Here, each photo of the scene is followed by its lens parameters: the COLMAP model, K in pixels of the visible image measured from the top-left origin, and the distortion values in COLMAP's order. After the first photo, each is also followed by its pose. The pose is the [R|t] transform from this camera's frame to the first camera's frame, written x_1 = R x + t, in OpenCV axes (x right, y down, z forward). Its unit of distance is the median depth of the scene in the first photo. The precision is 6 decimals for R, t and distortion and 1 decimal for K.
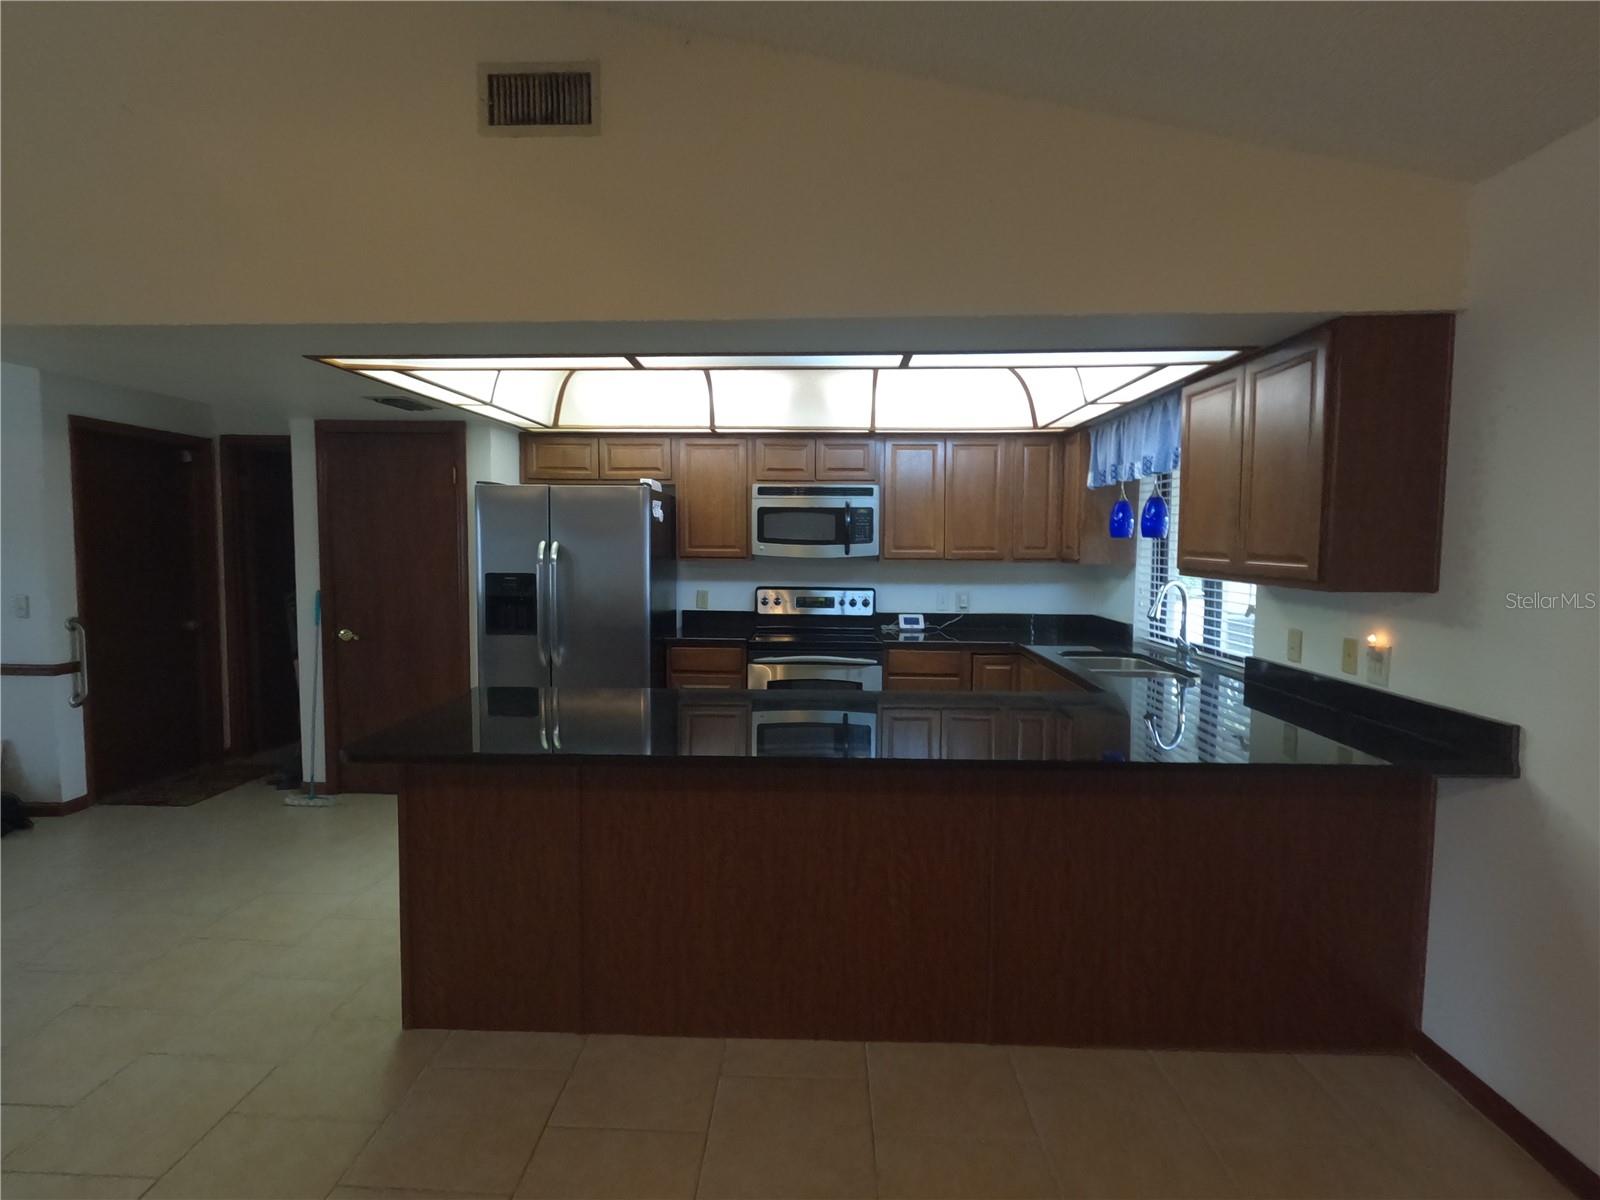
lens RADIAL K [[772.3, 0, 794.5], [0, 772.3, 598.1], [0, 0, 1]] dist [0.000214, -0.000412]
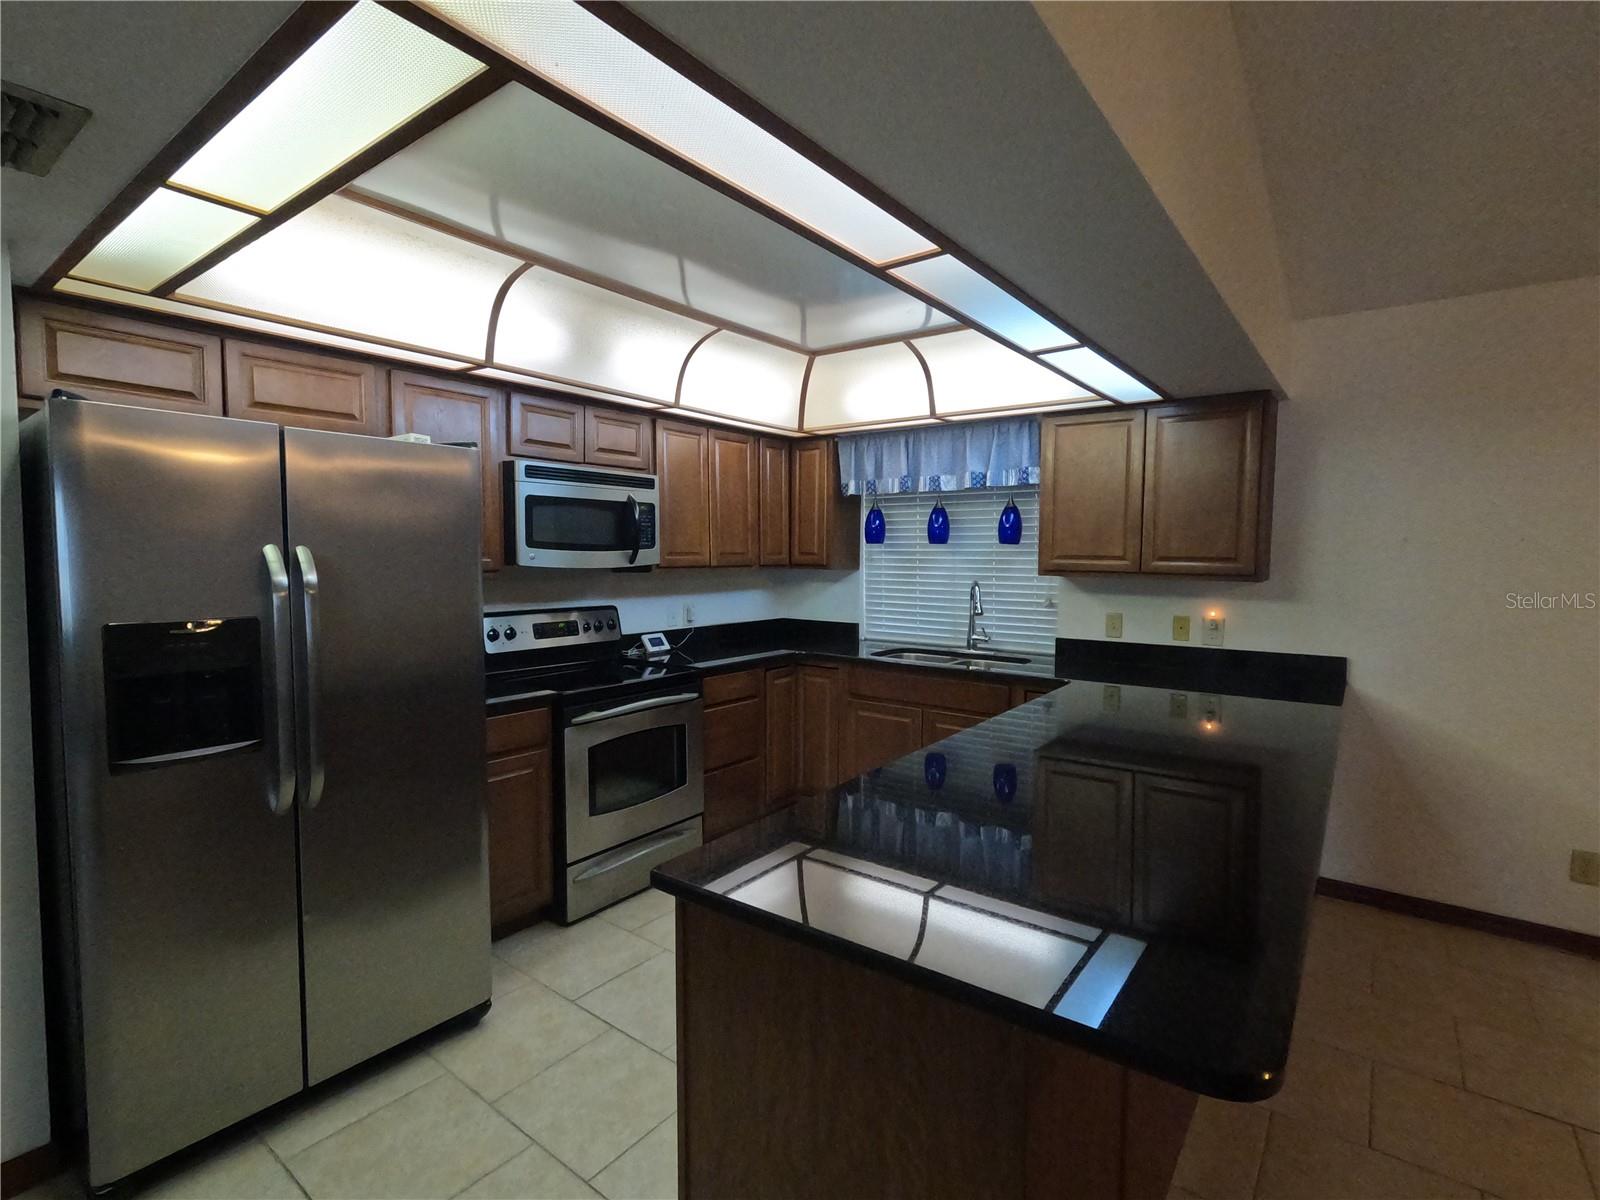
lens RADIAL K [[772.3, 0, 794.5], [0, 772.3, 598.1], [0, 0, 1]] dist [0.000214, -0.000412]
pose [[0.575602, -0.055150, 0.815868, -0.468883], [0.058525, 0.997943, 0.026168, -0.032430], [-0.815633, 0.032686, 0.577646, 0.426251]]
